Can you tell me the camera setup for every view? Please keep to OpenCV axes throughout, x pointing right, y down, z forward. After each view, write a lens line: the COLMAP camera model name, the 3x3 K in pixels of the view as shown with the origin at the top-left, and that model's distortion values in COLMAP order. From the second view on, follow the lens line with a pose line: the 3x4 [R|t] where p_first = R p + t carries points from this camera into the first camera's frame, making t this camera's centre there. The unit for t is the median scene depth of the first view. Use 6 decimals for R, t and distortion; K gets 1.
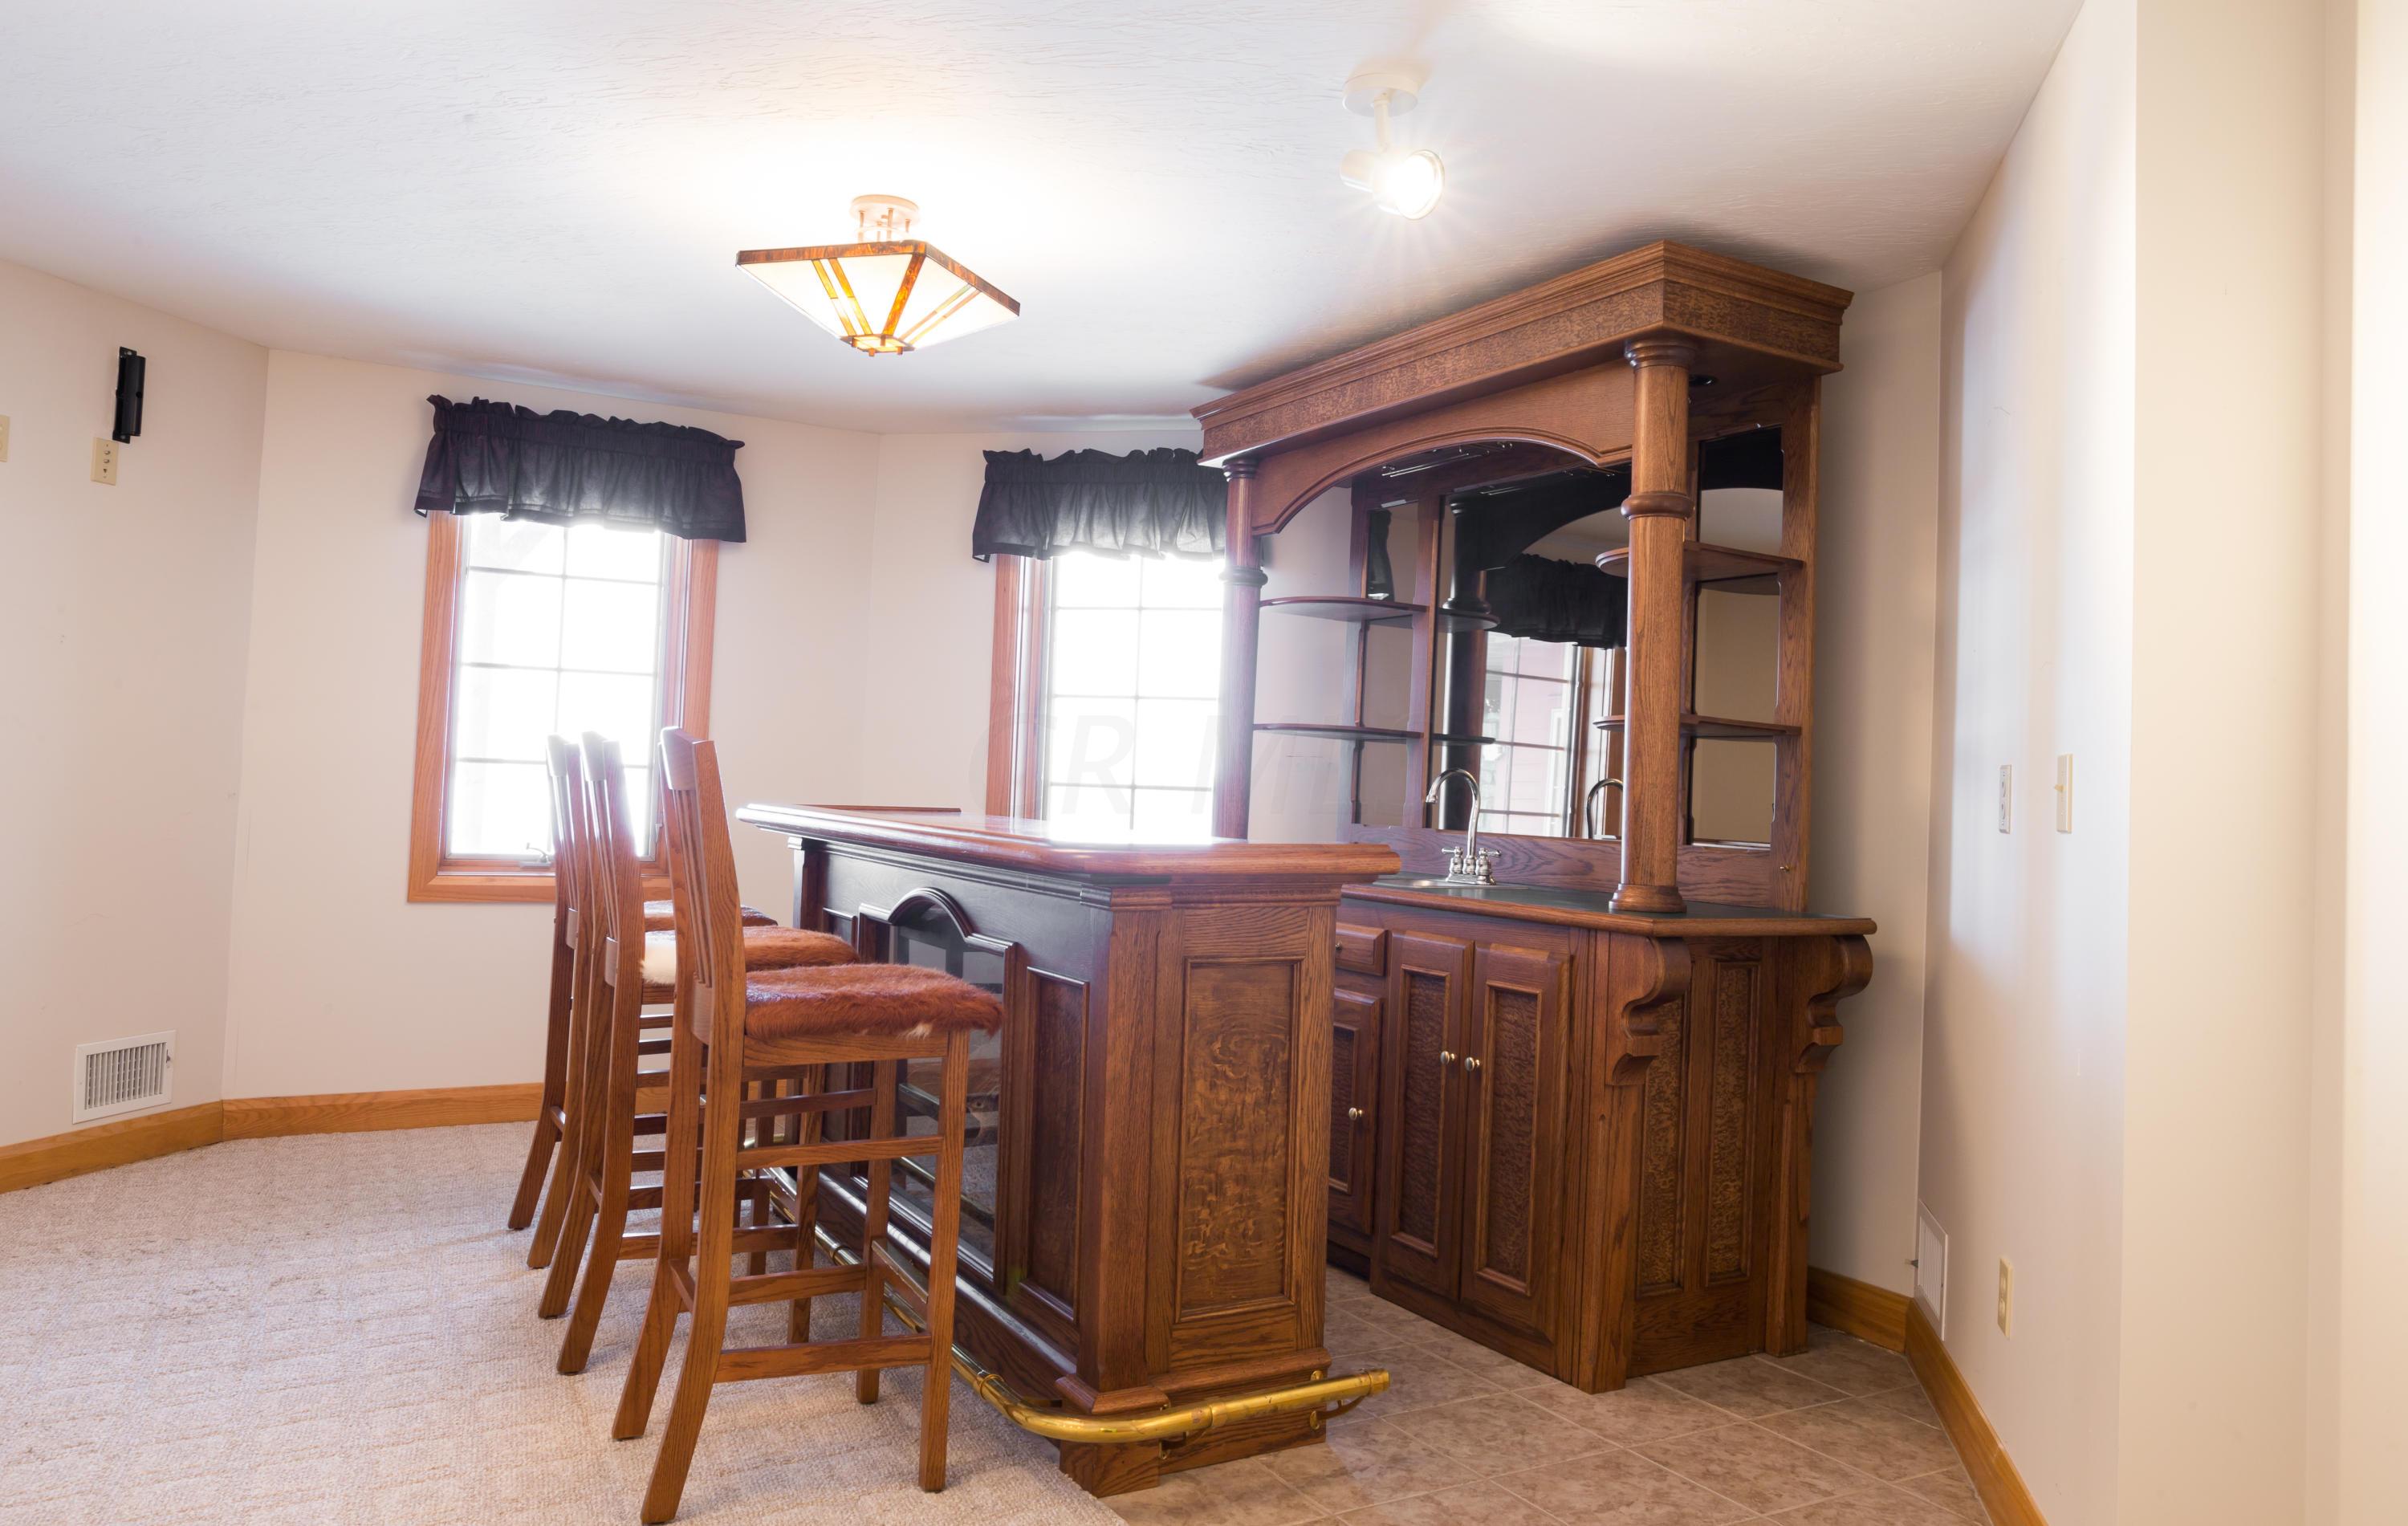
lens RADIAL K [[1660.8, 0, 1196.0], [0, 1660.8, 719.4], [0, 0, 1]] dist [-0.051828, 0.044392]
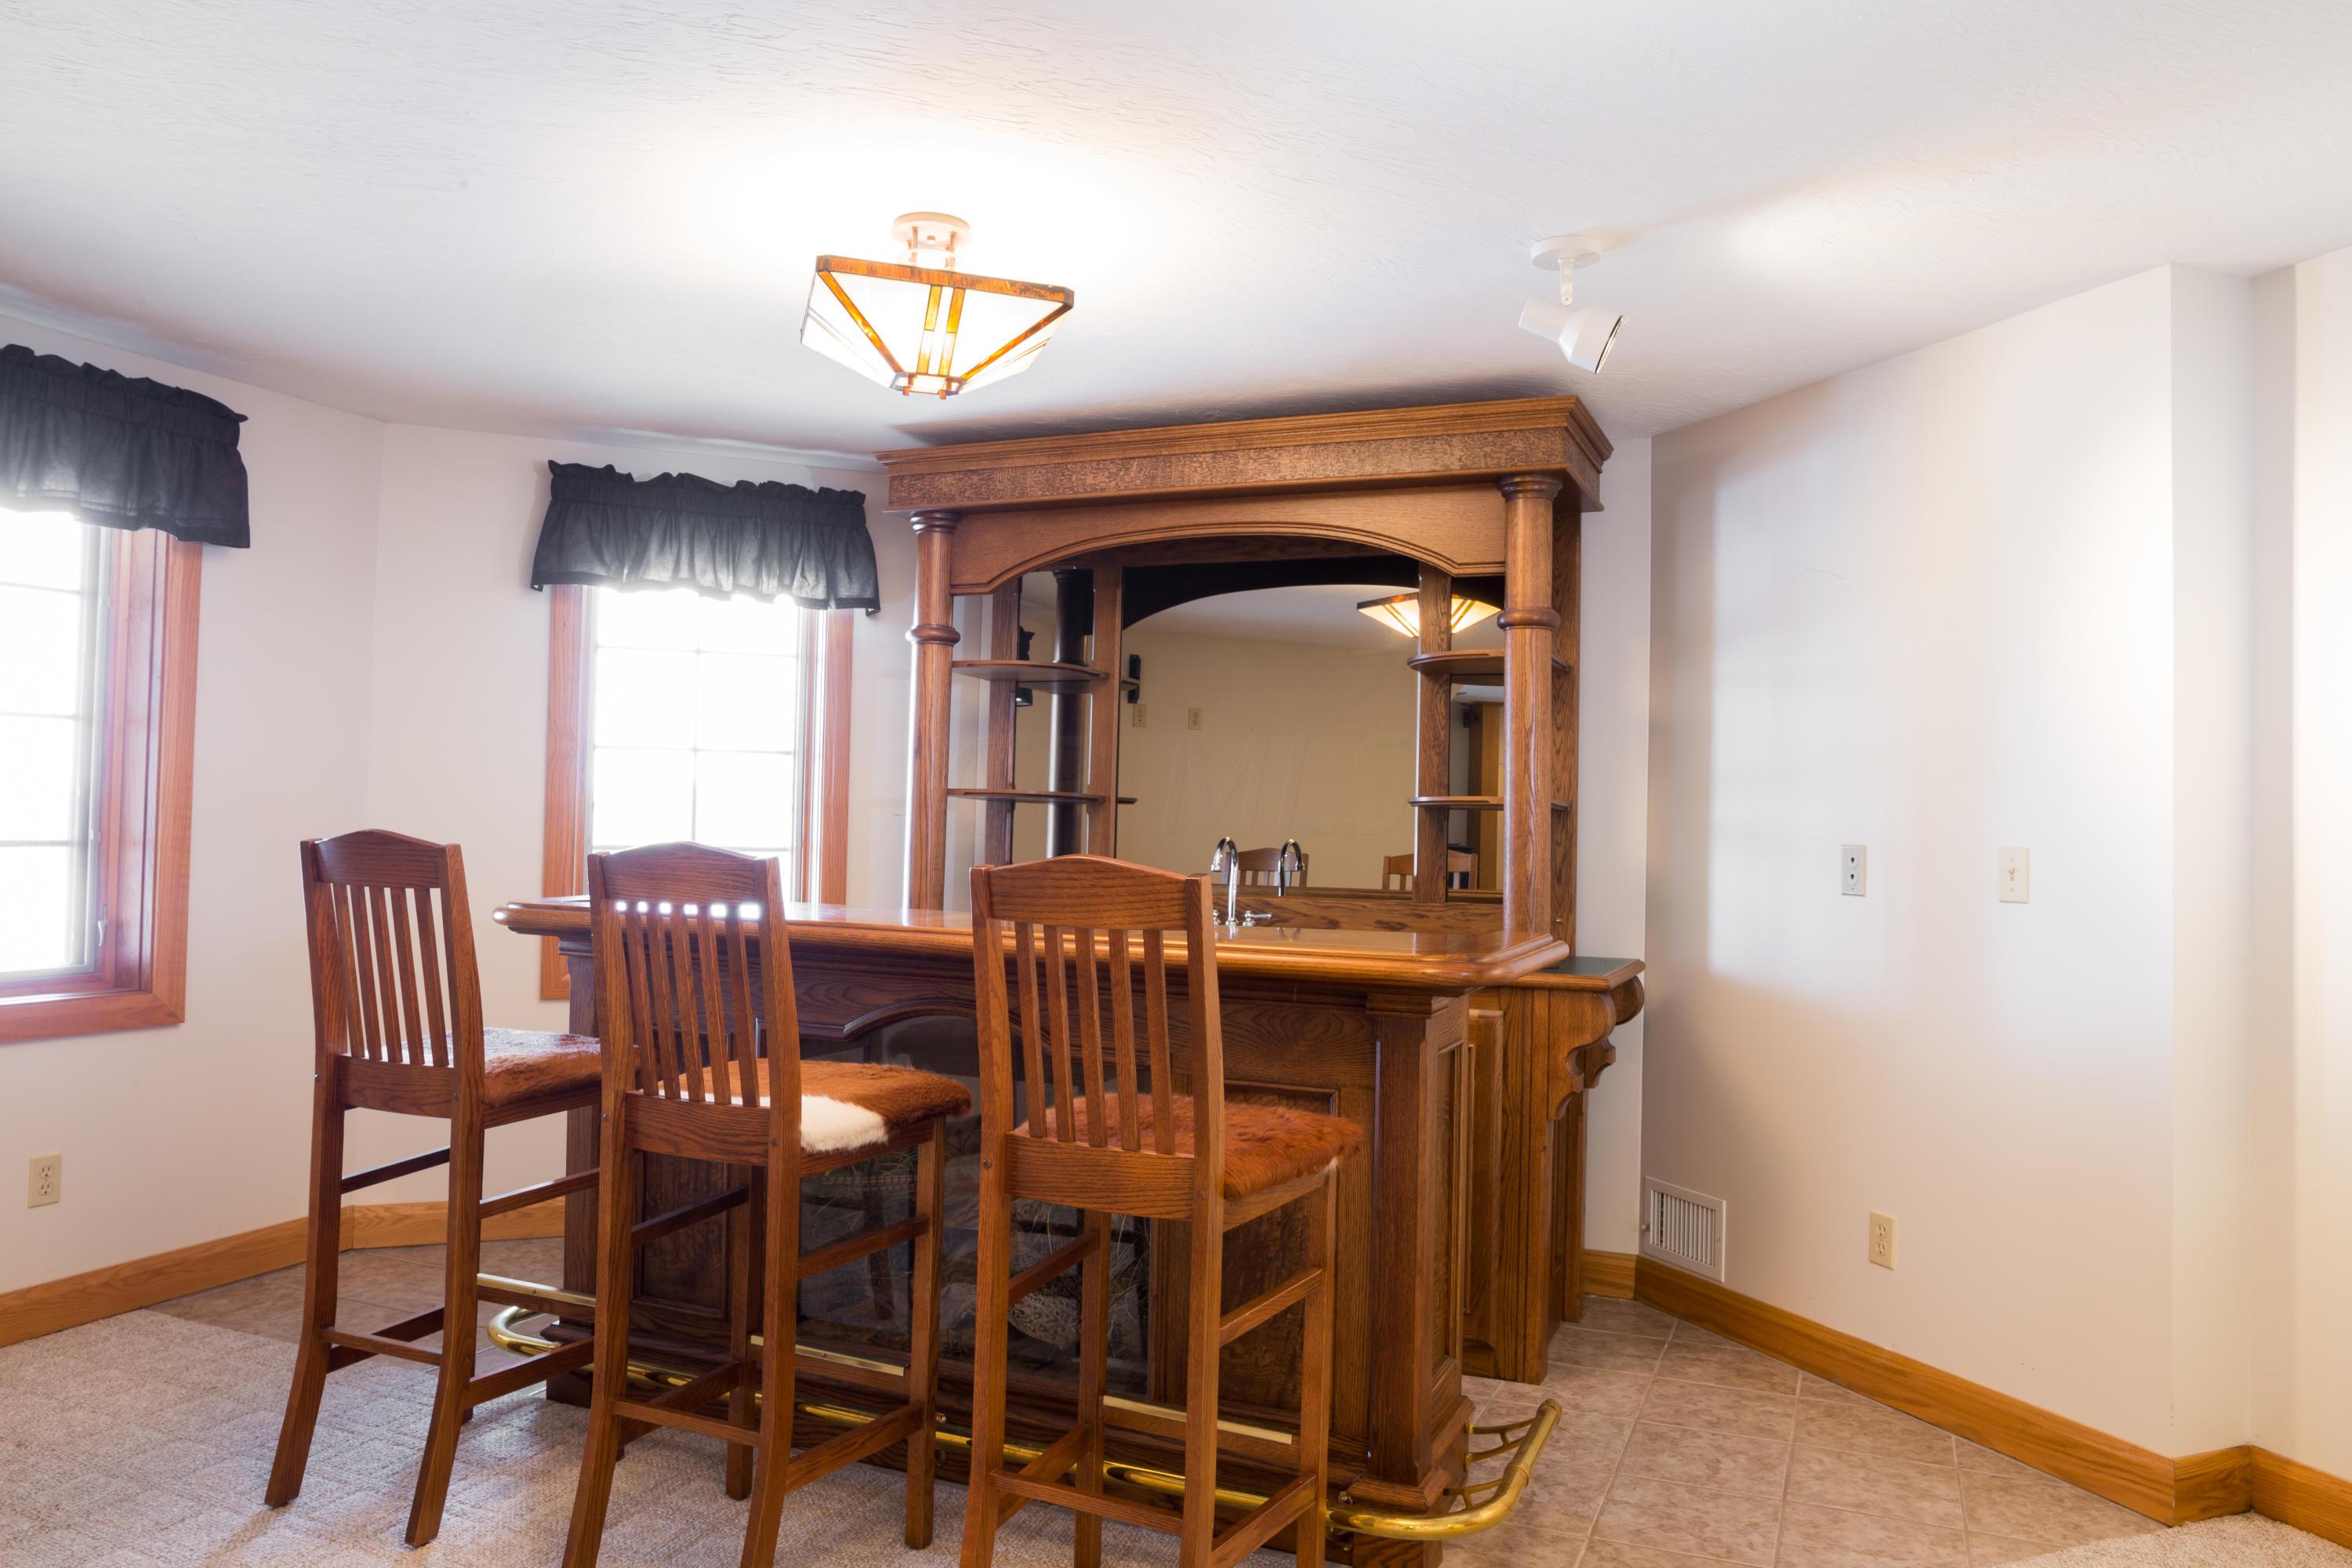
lens RADIAL K [[1629.2, 0, 1172.4], [0, 1629.2, 775.0], [0, 0, 1]] dist [-0.050062, 0.042507]
pose [[0.799248, -0.004793, 0.600982, -0.393800], [-0.014341, 0.999531, 0.027044, -0.029959], [-0.600830, -0.030234, 0.798805, 0.151810]]
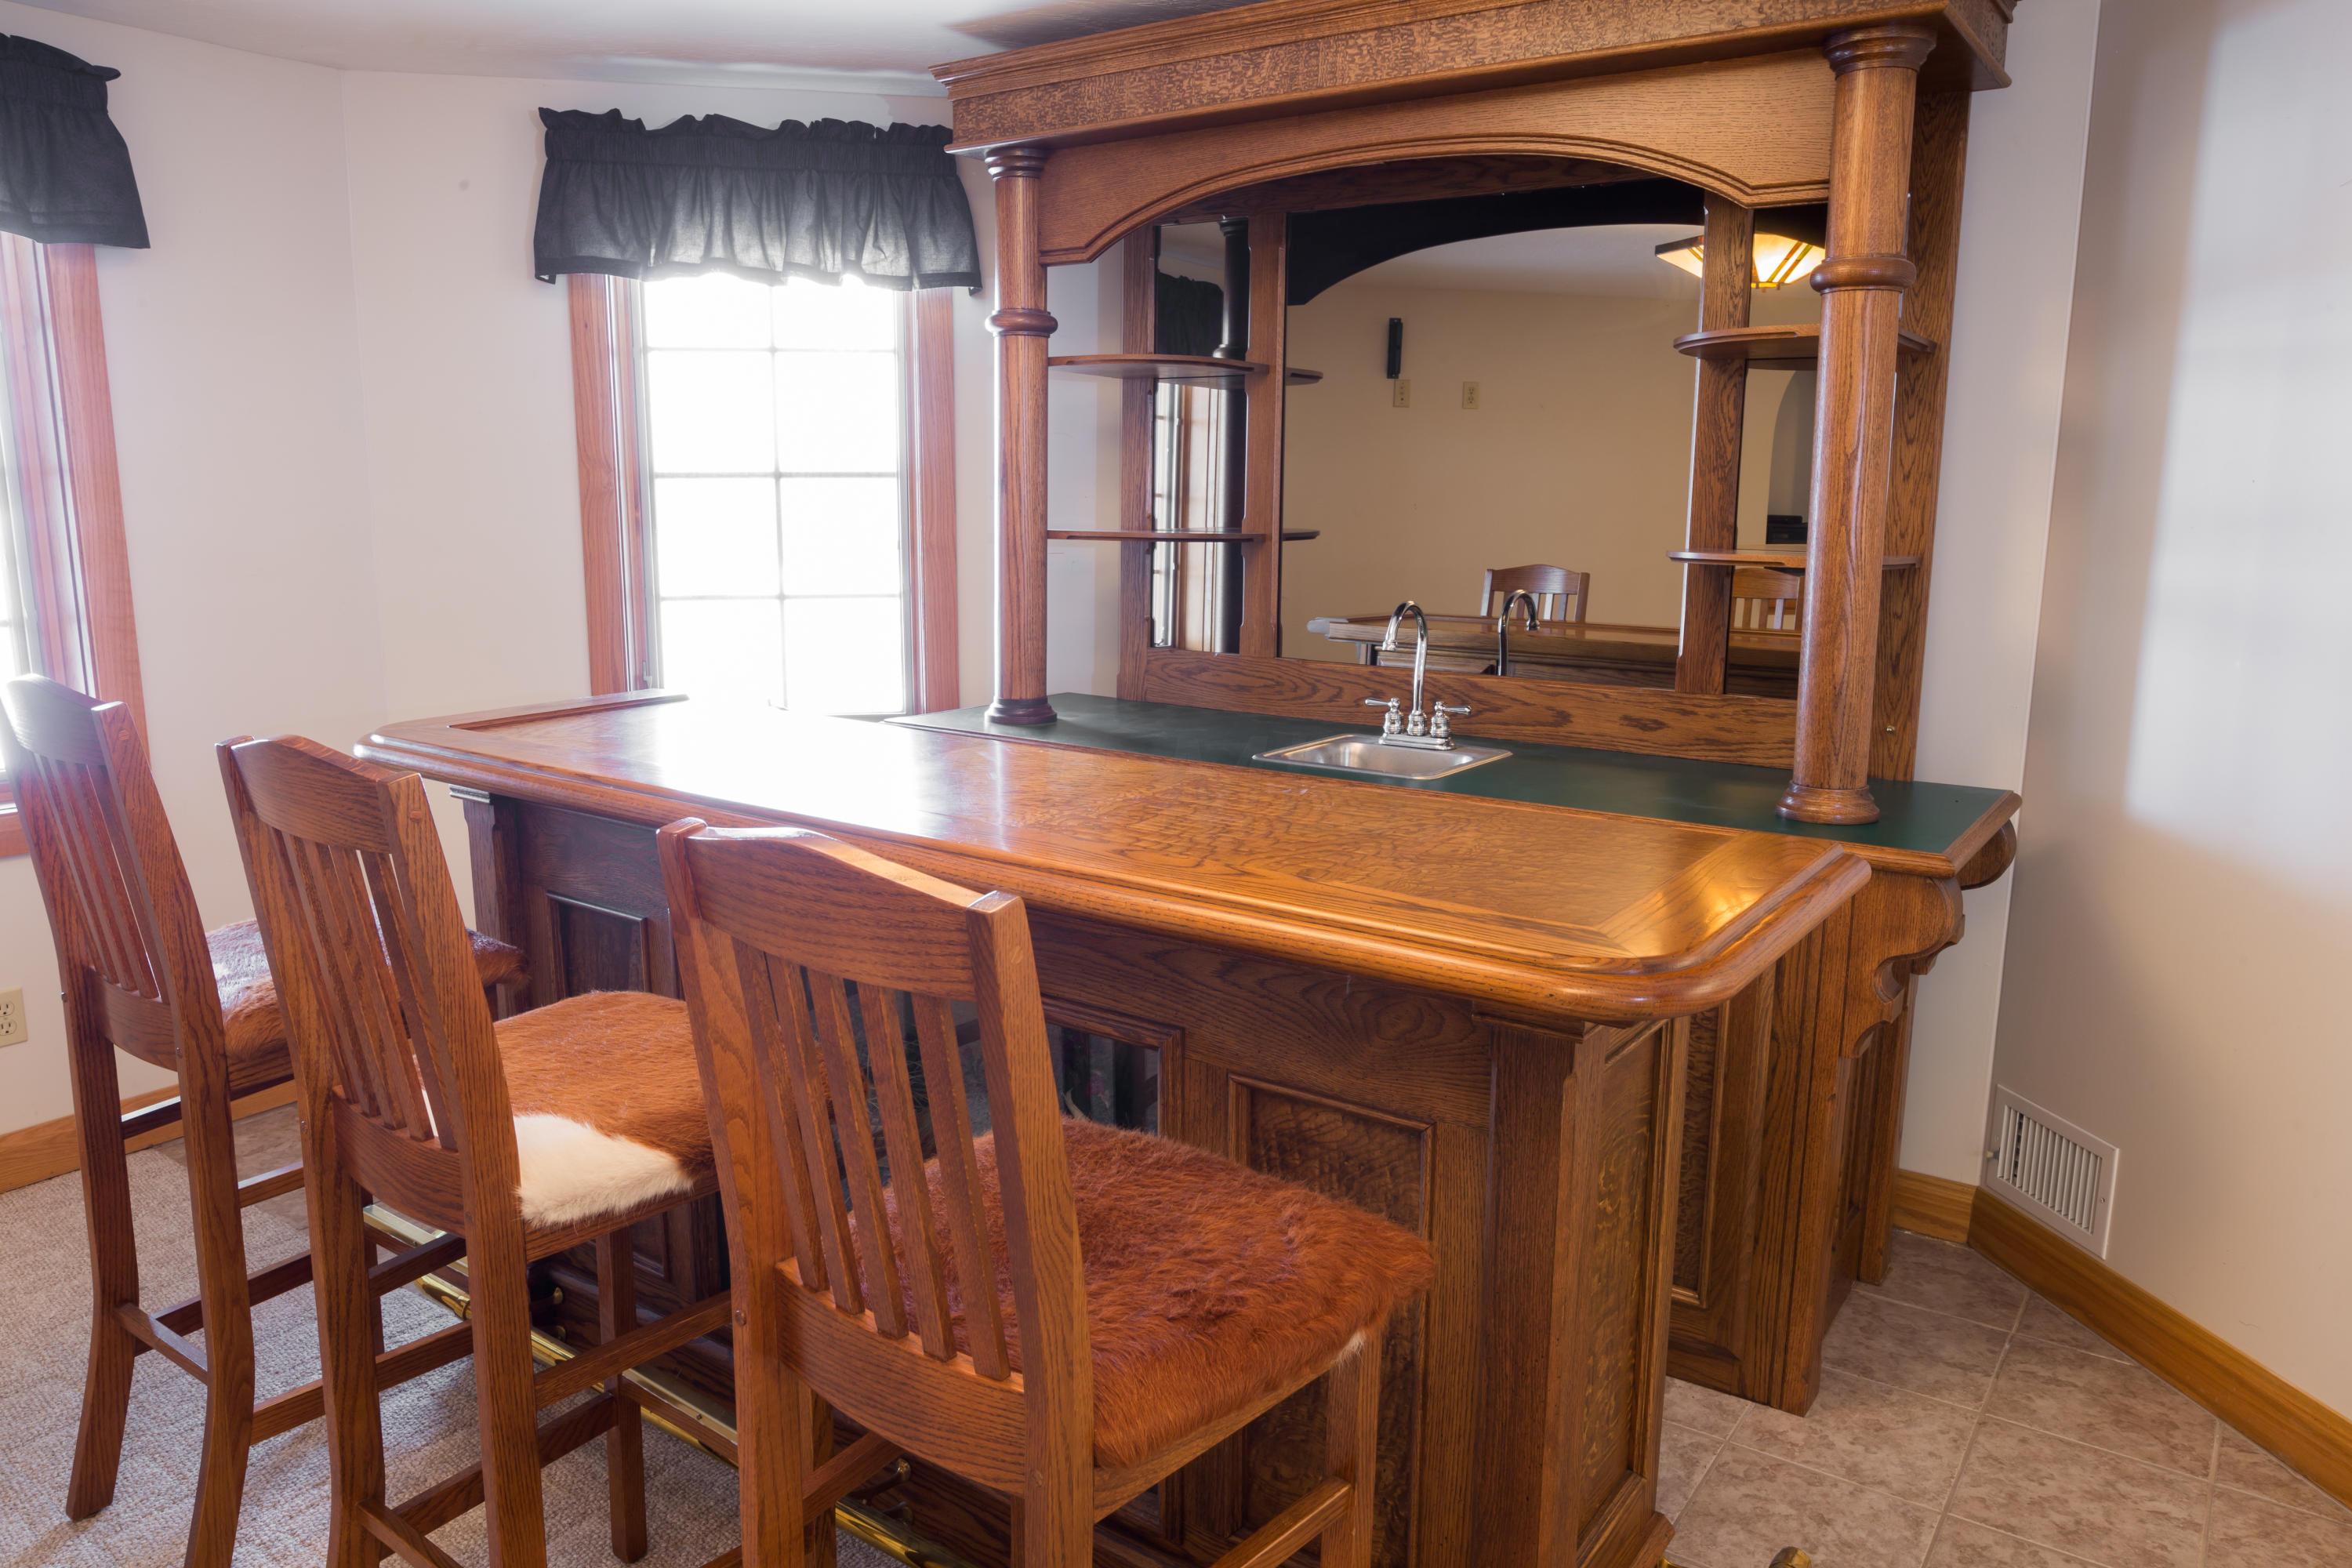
lens RADIAL K [[1629.2, 0, 1172.4], [0, 1629.2, 775.0], [0, 0, 1]] dist [-0.050062, 0.042507]
pose [[0.906888, -0.110219, 0.406701, -0.200646], [0.013320, 0.972200, 0.233772, -0.054466], [-0.421161, -0.206588, 0.883145, 0.294990]]
